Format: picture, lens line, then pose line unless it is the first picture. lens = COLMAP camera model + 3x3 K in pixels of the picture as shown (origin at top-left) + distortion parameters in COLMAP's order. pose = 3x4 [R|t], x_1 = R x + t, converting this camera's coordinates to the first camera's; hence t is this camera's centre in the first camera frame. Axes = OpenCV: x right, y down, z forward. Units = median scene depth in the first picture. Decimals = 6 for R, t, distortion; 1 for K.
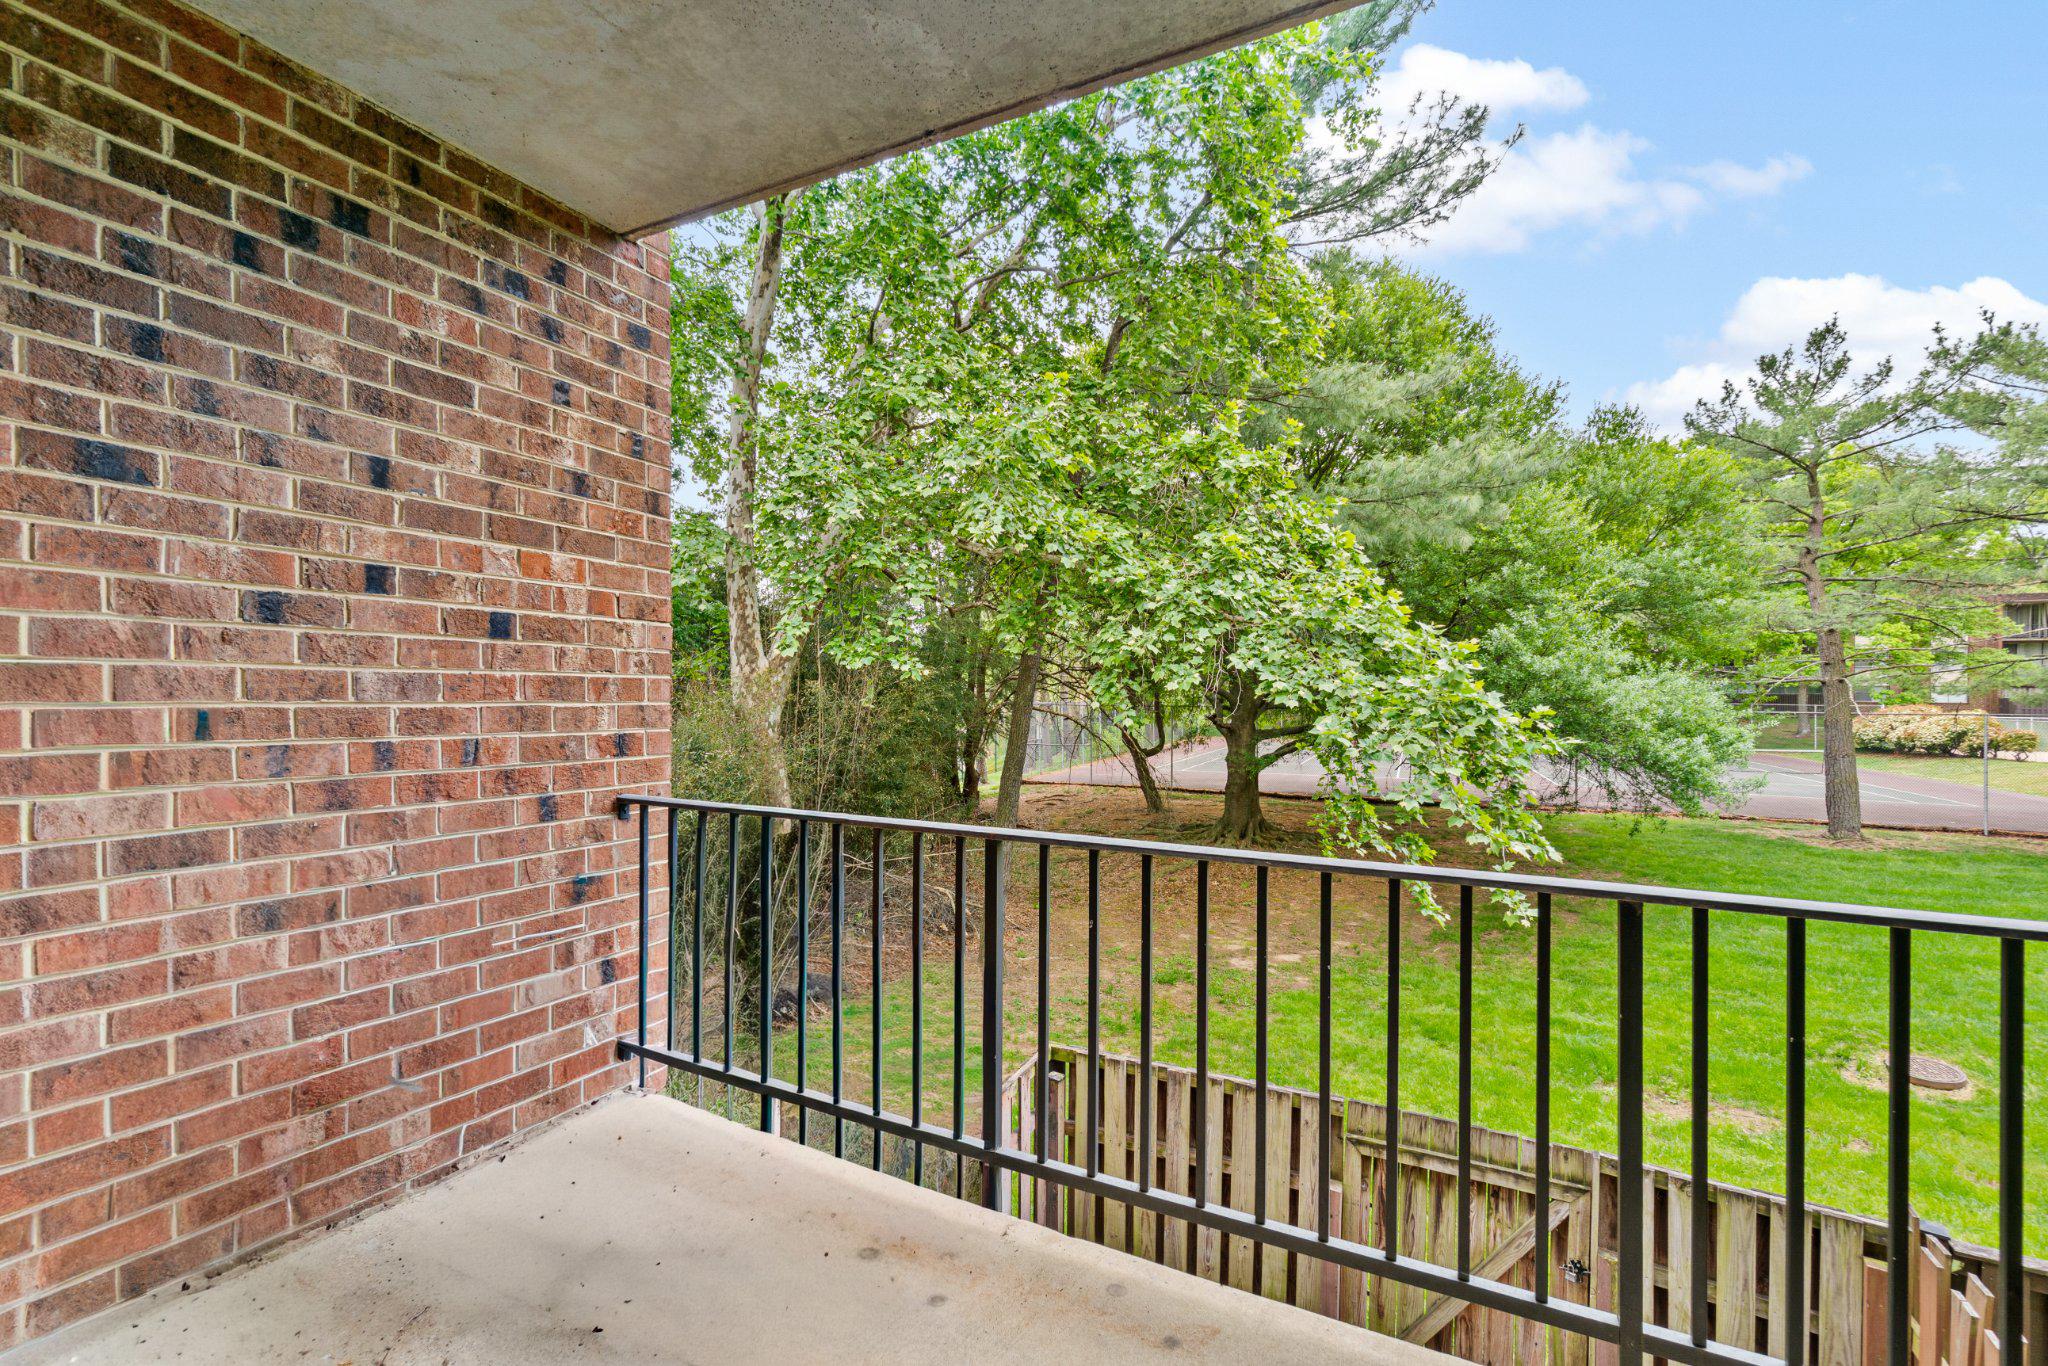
lens RADIAL K [[895.6, 0, 1012.5], [0, 895.6, 687.4], [0, 0, 1]] dist [-0.008146, 0.000232]
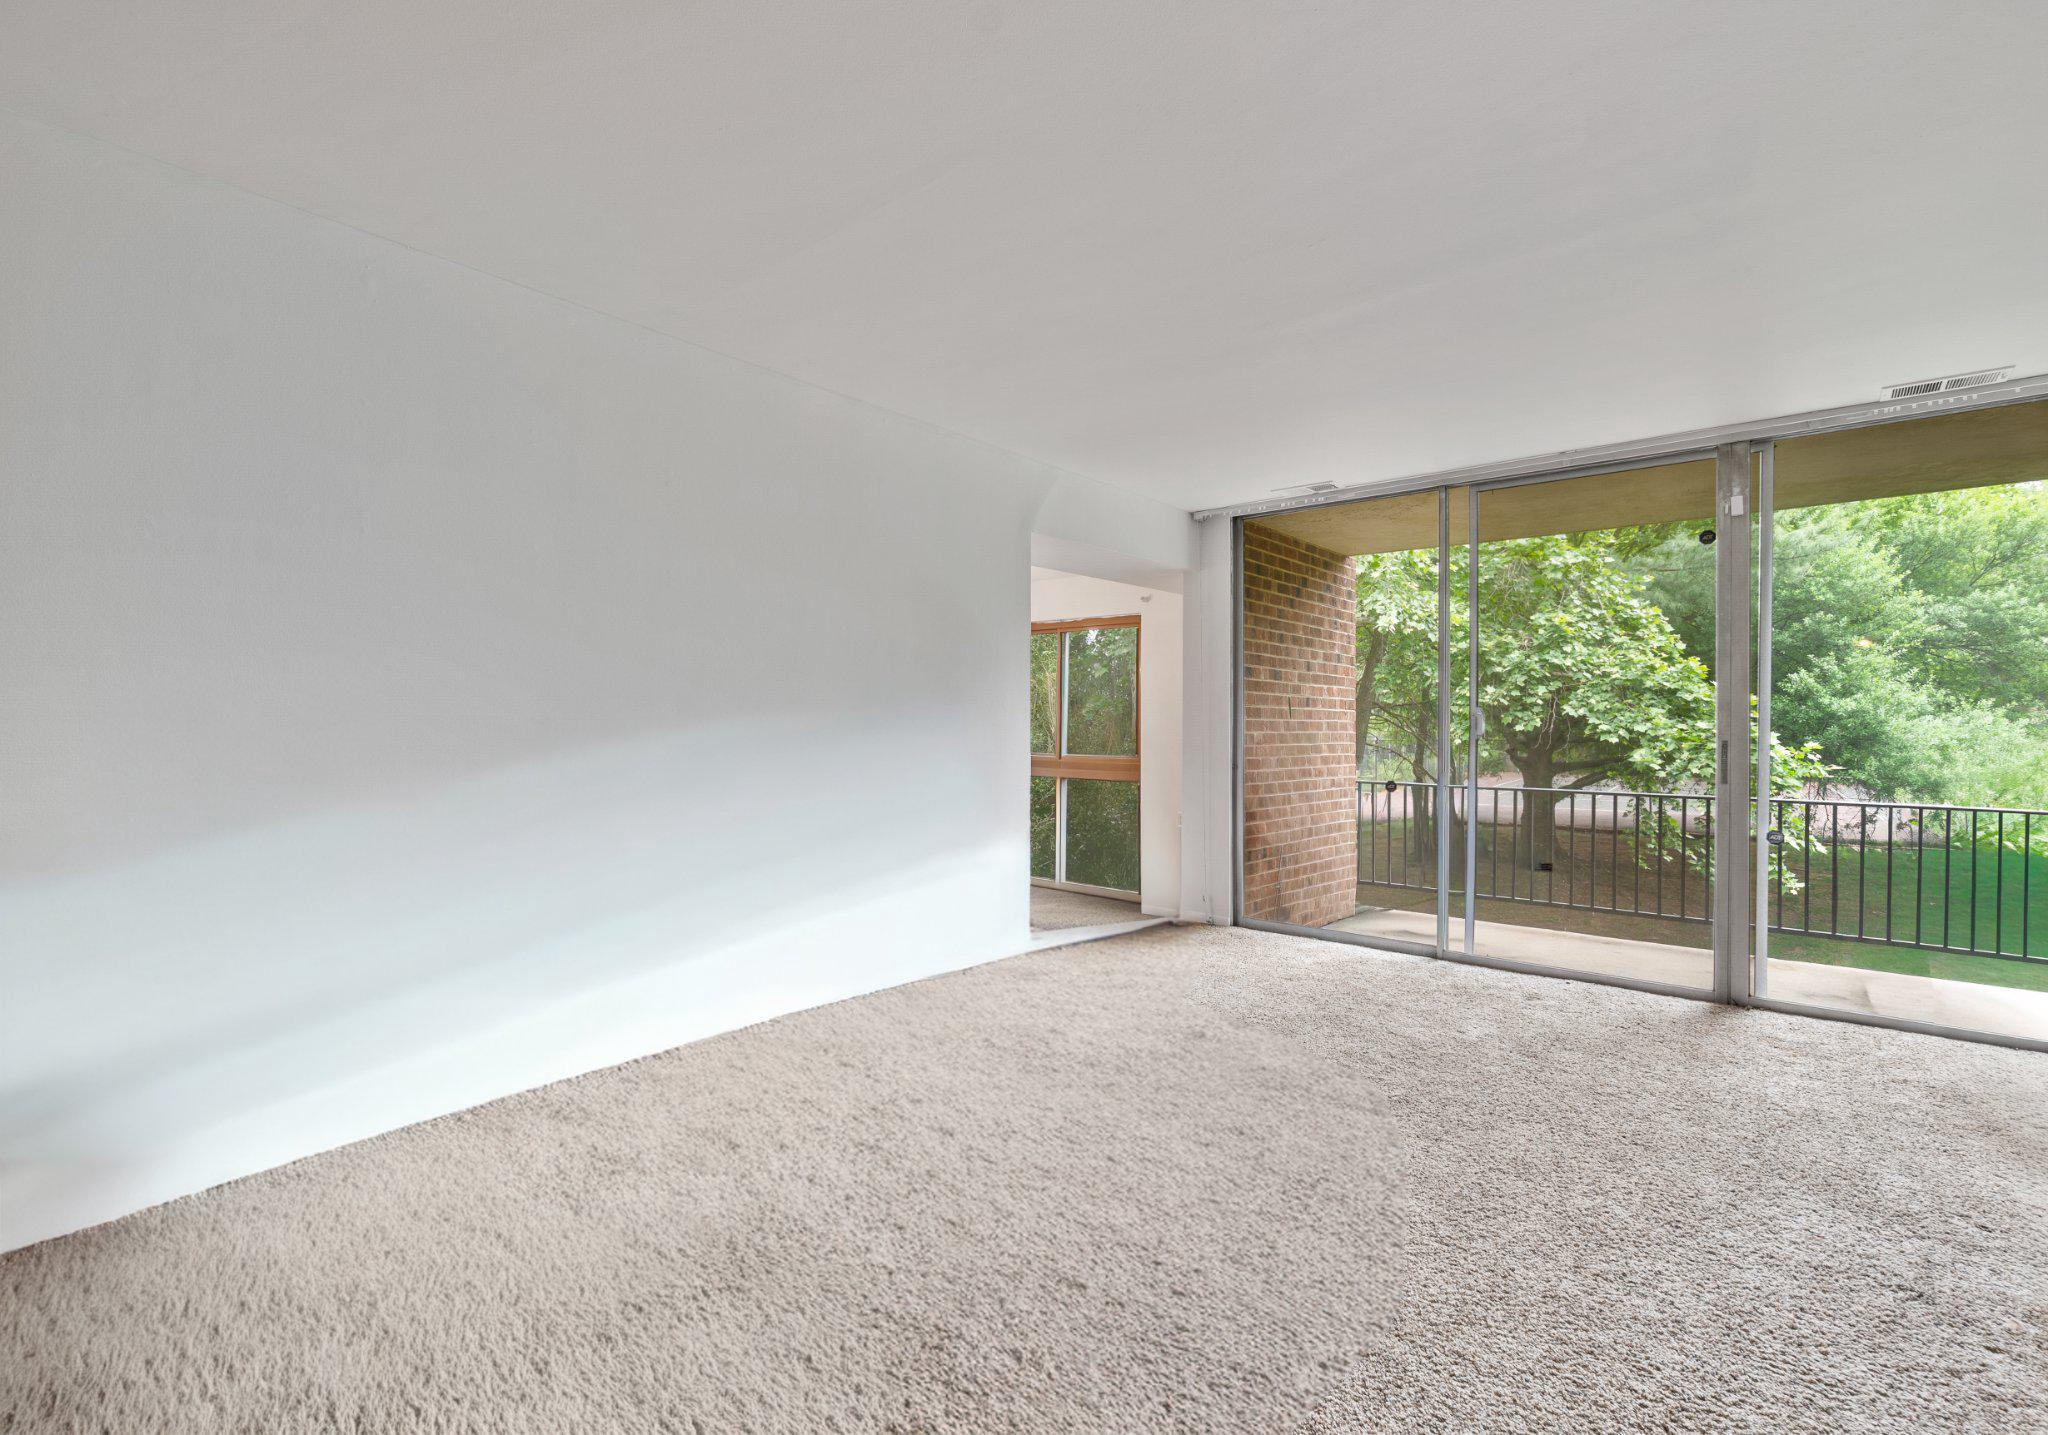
lens RADIAL K [[939.9, 0, 1066.0], [0, 939.9, 729.3], [0, 0, 1]] dist [-0.001523, -0.000704]
pose [[0.981497, -0.003333, -0.191449, -0.225020], [0.004855, 0.999960, 0.007485, -0.012911], [0.191416, -0.008276, 0.981474, -0.556309]]
